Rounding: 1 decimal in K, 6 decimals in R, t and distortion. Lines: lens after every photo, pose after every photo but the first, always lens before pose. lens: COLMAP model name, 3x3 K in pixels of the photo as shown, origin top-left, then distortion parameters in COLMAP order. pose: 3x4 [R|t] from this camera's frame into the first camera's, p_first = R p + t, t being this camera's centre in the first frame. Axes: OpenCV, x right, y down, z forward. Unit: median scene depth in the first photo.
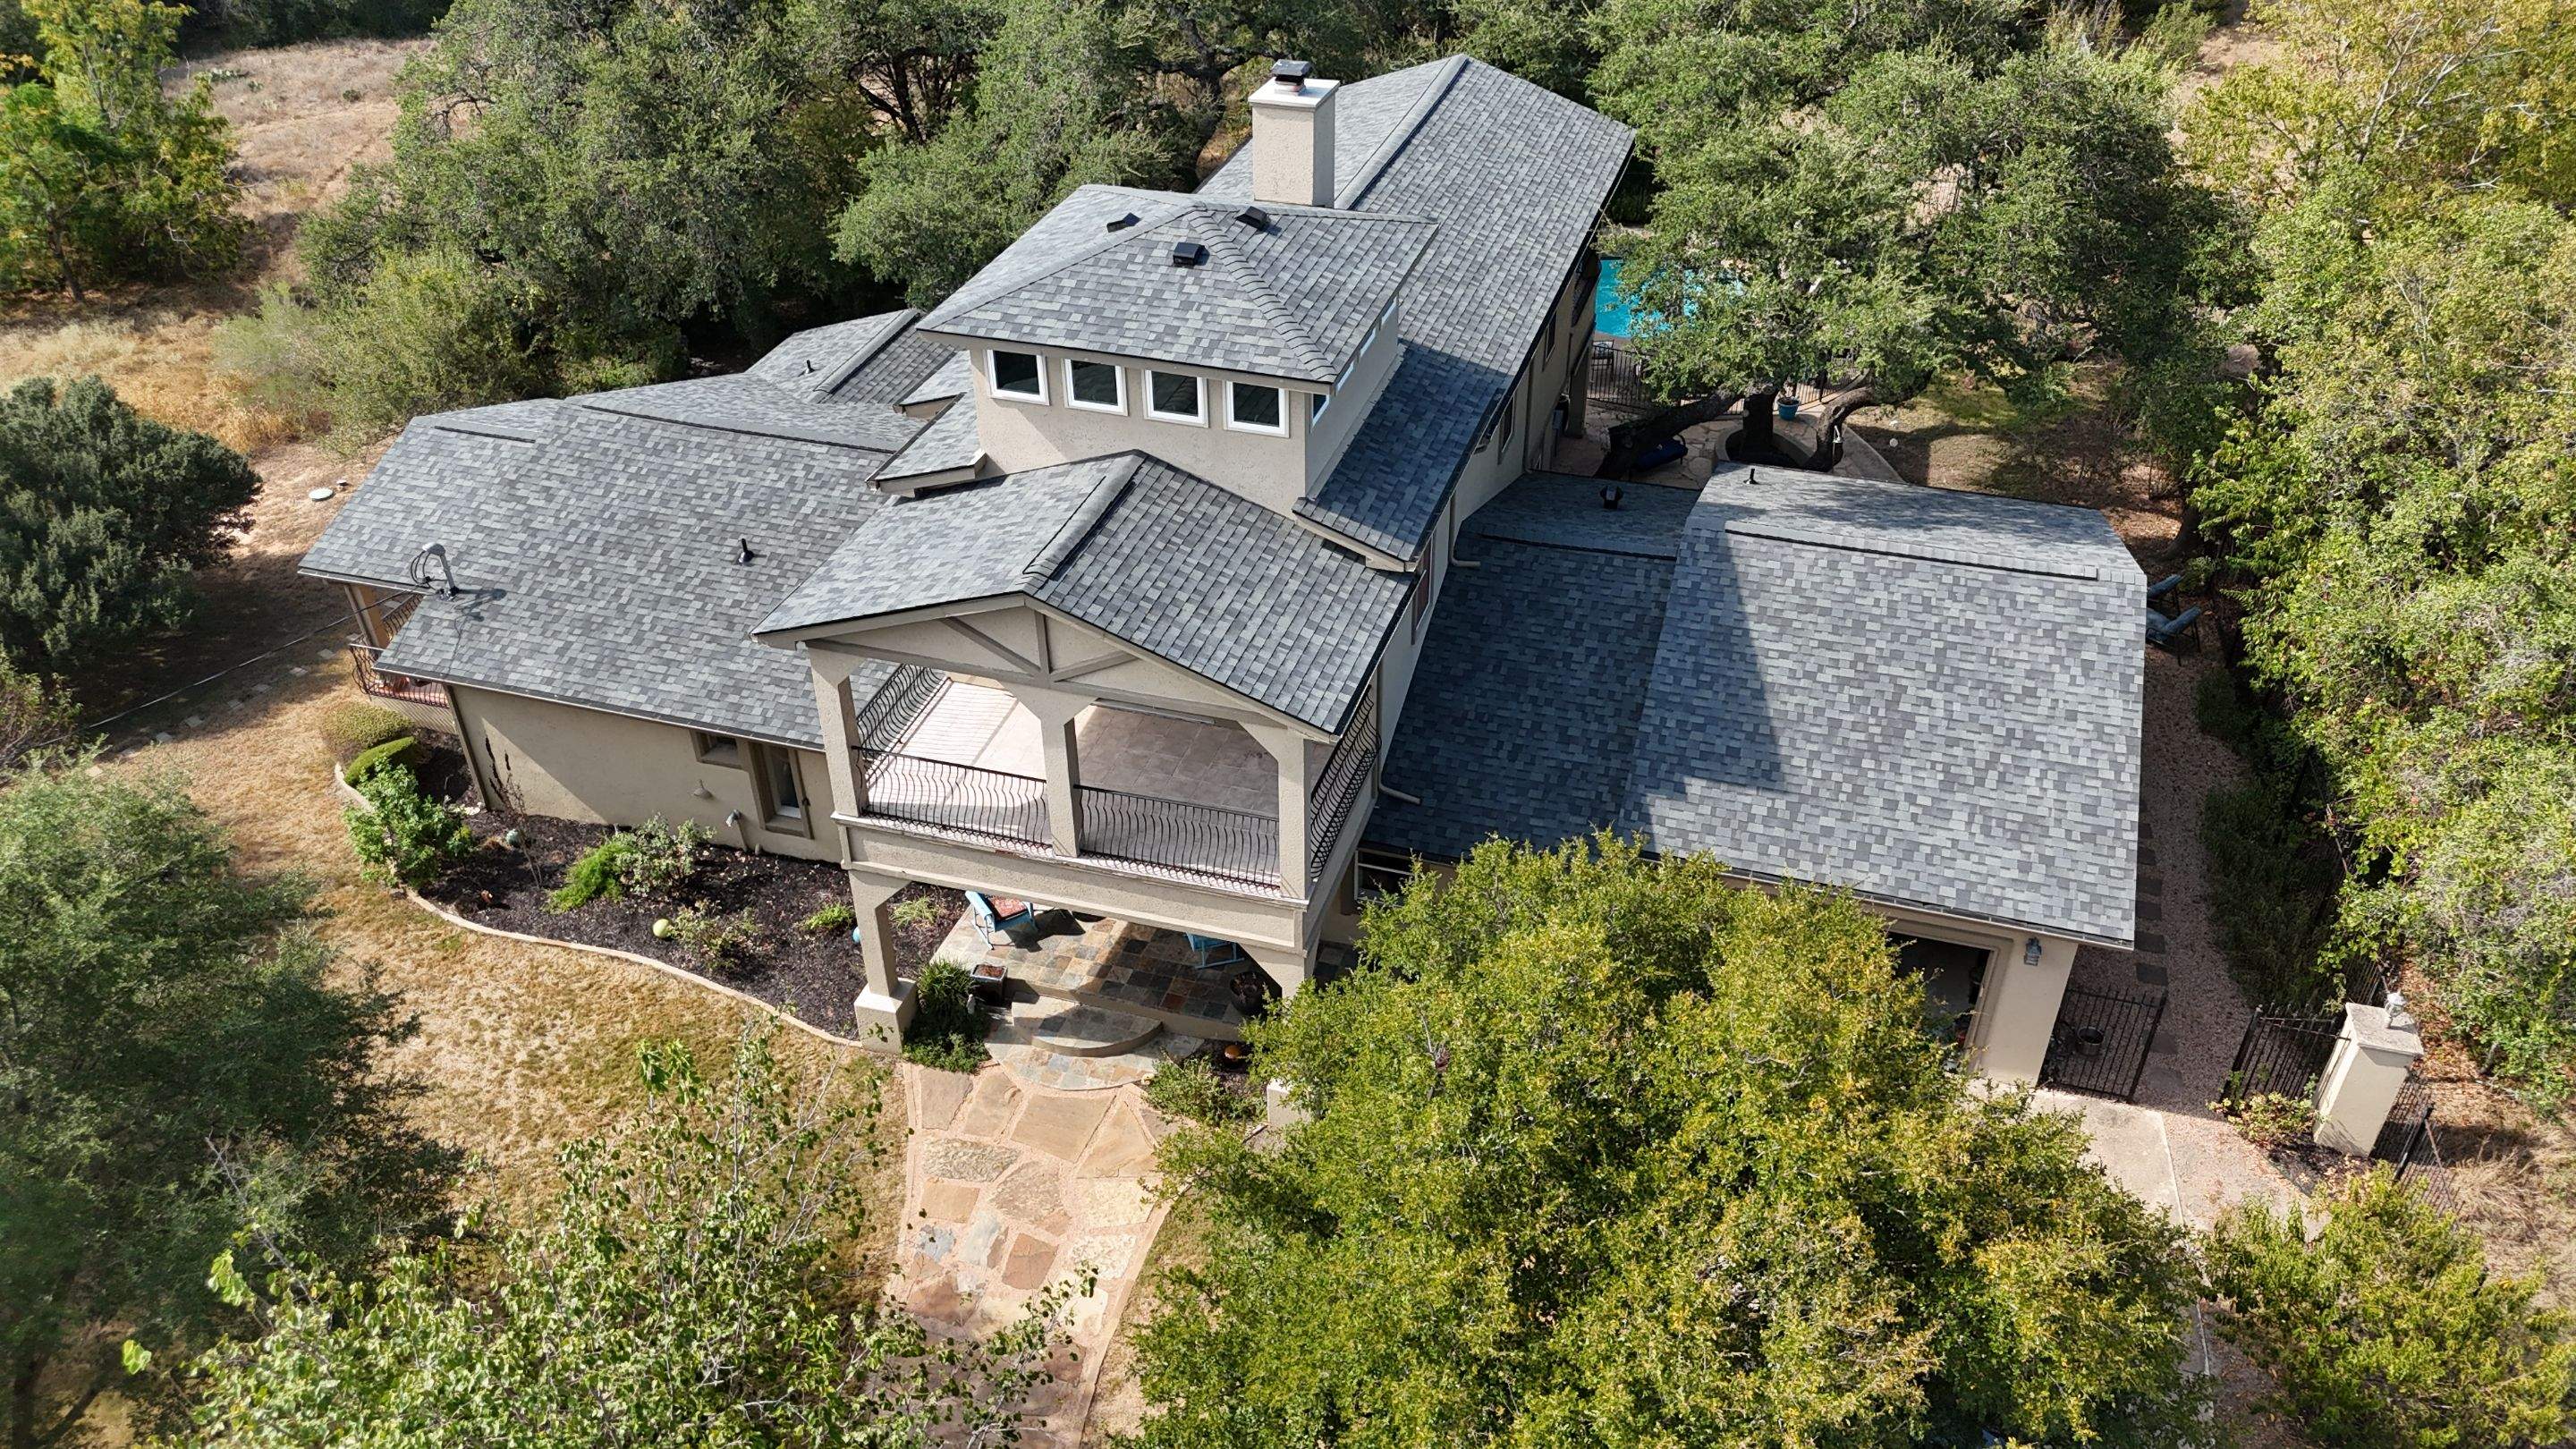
lens RADIAL K [[1909.6, 0, 1289.9], [0, 1909.6, 715.7], [0, 0, 1]] dist [0.069501, -0.059385]
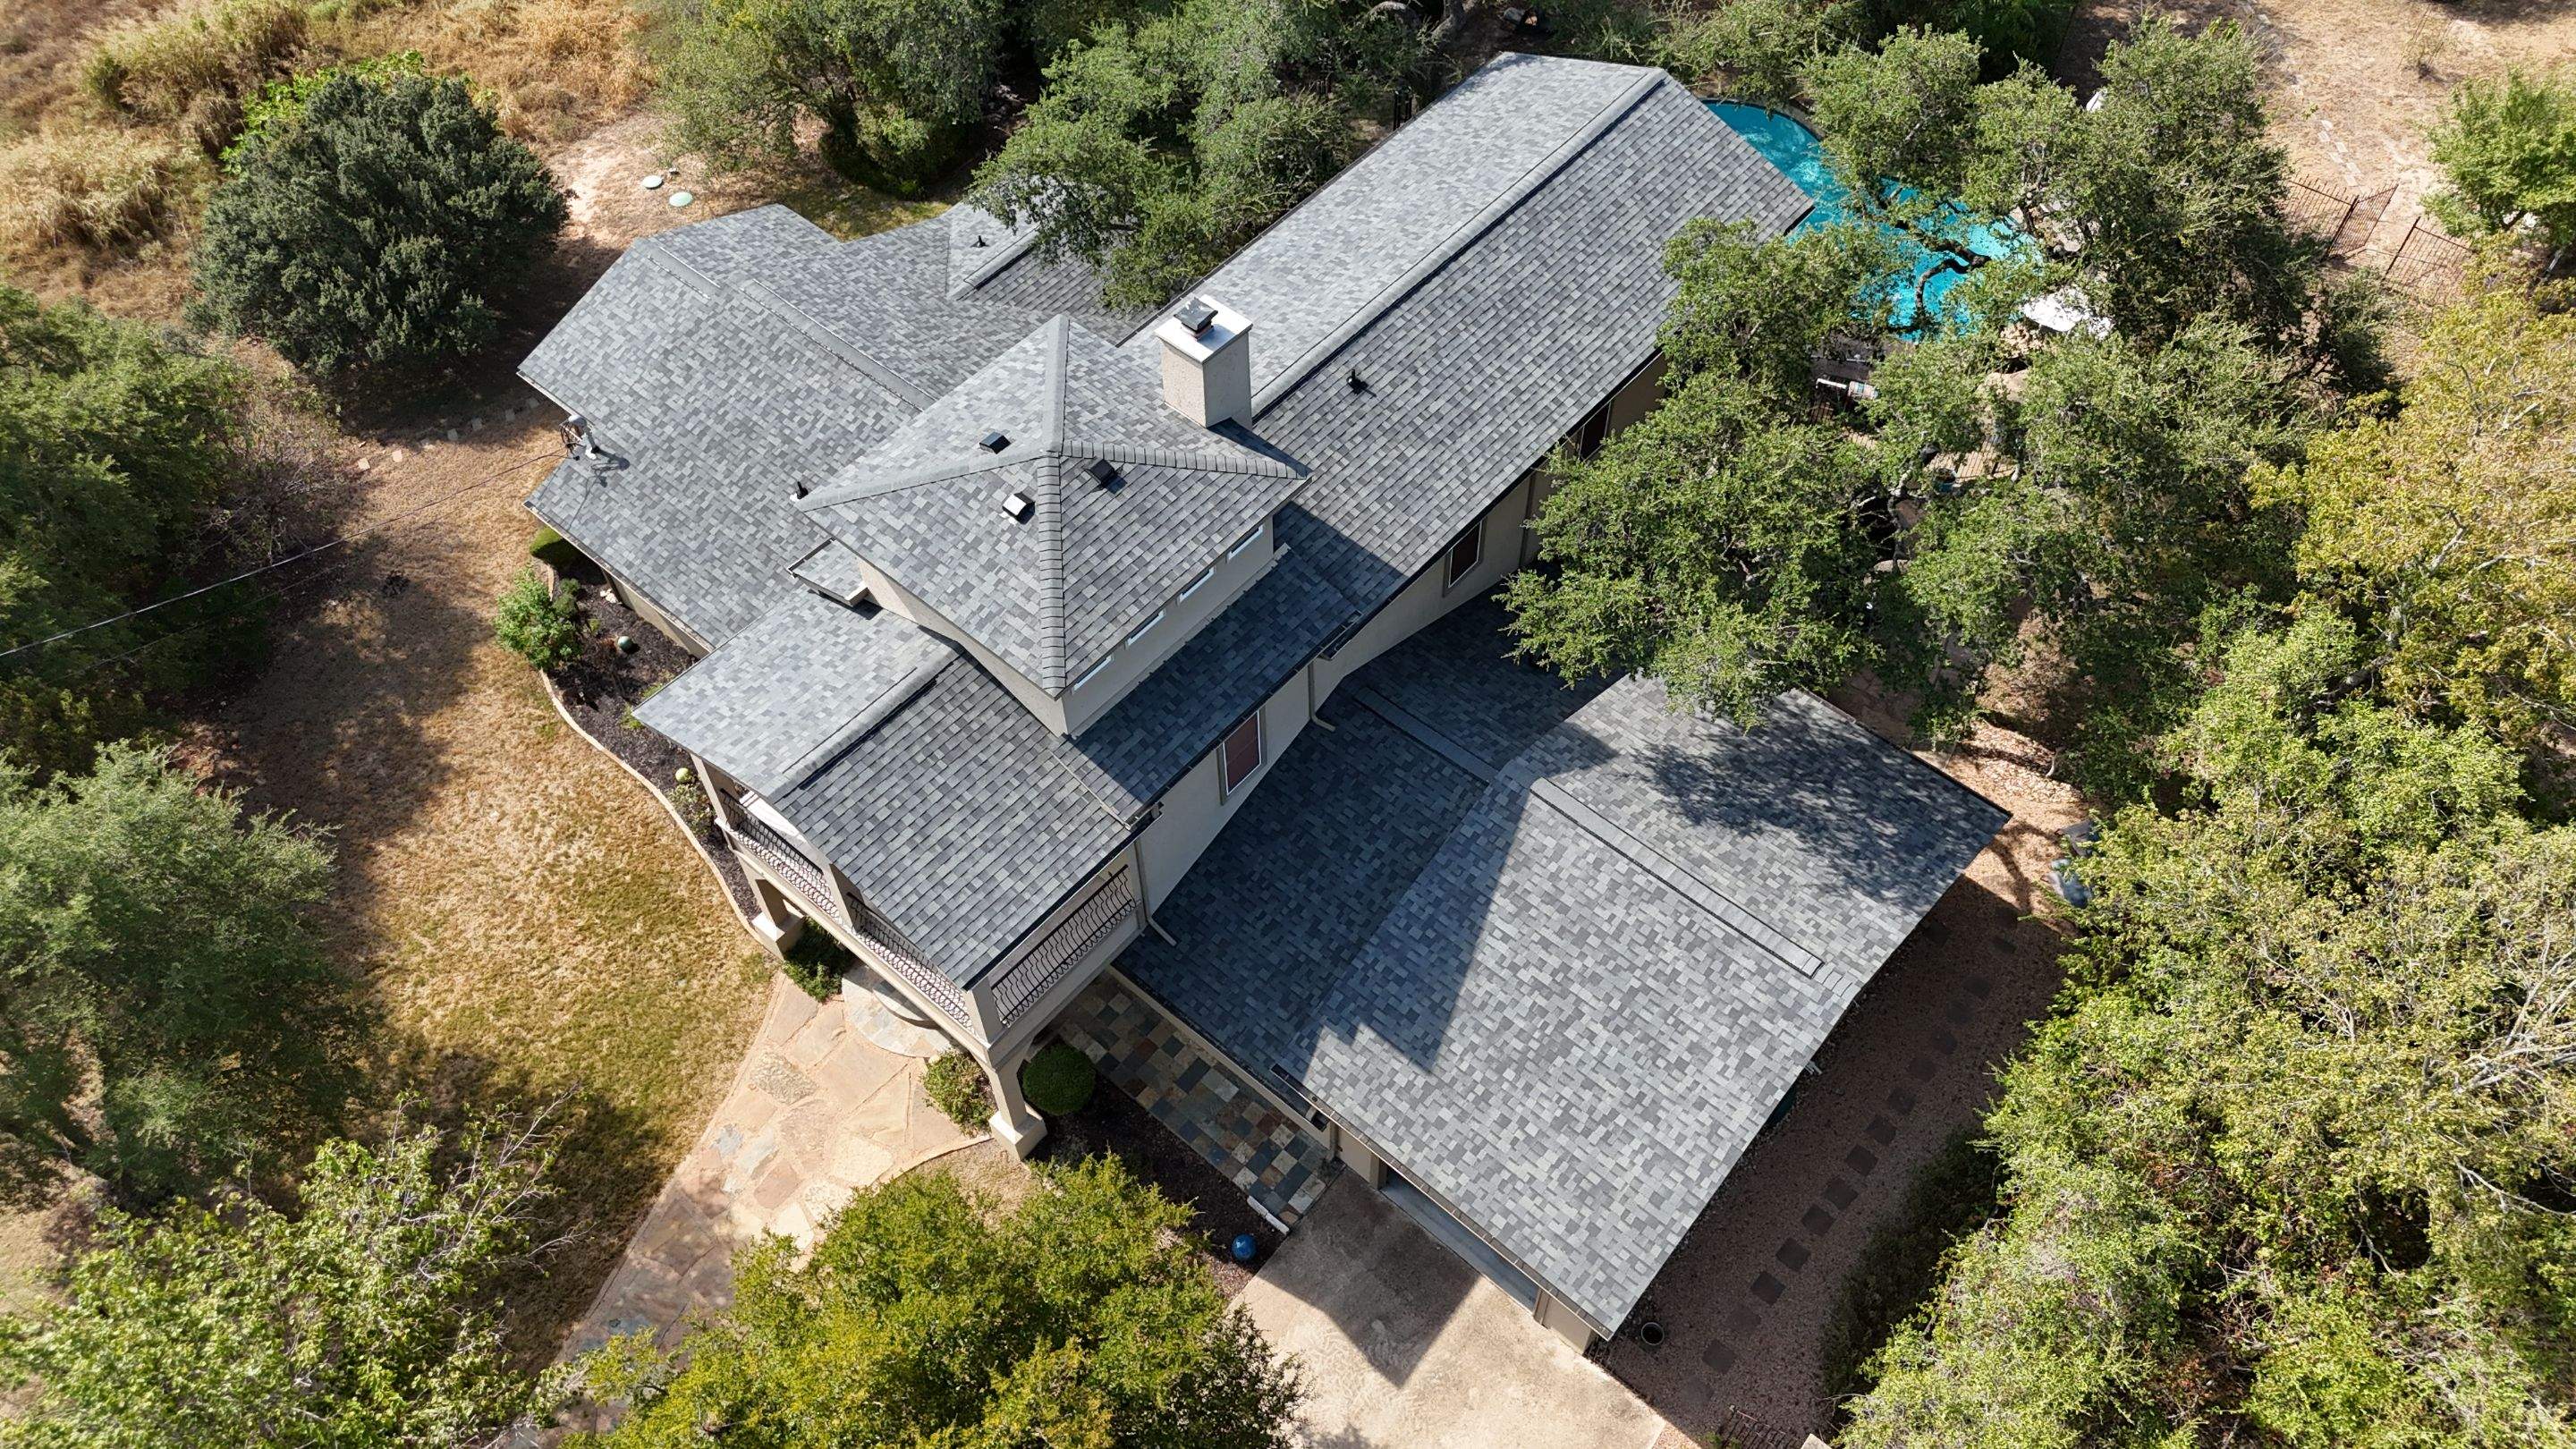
lens RADIAL K [[1879.7, 0, 1285.3], [0, 1879.7, 717.6], [0, 0, 1]] dist [0.086542, -0.072870]
pose [[0.914701, 0.322159, -0.244001, 0.369153], [-0.222770, 0.905691, 0.360690, -0.515563], [0.337189, -0.275567, 0.900203, 0.014373]]
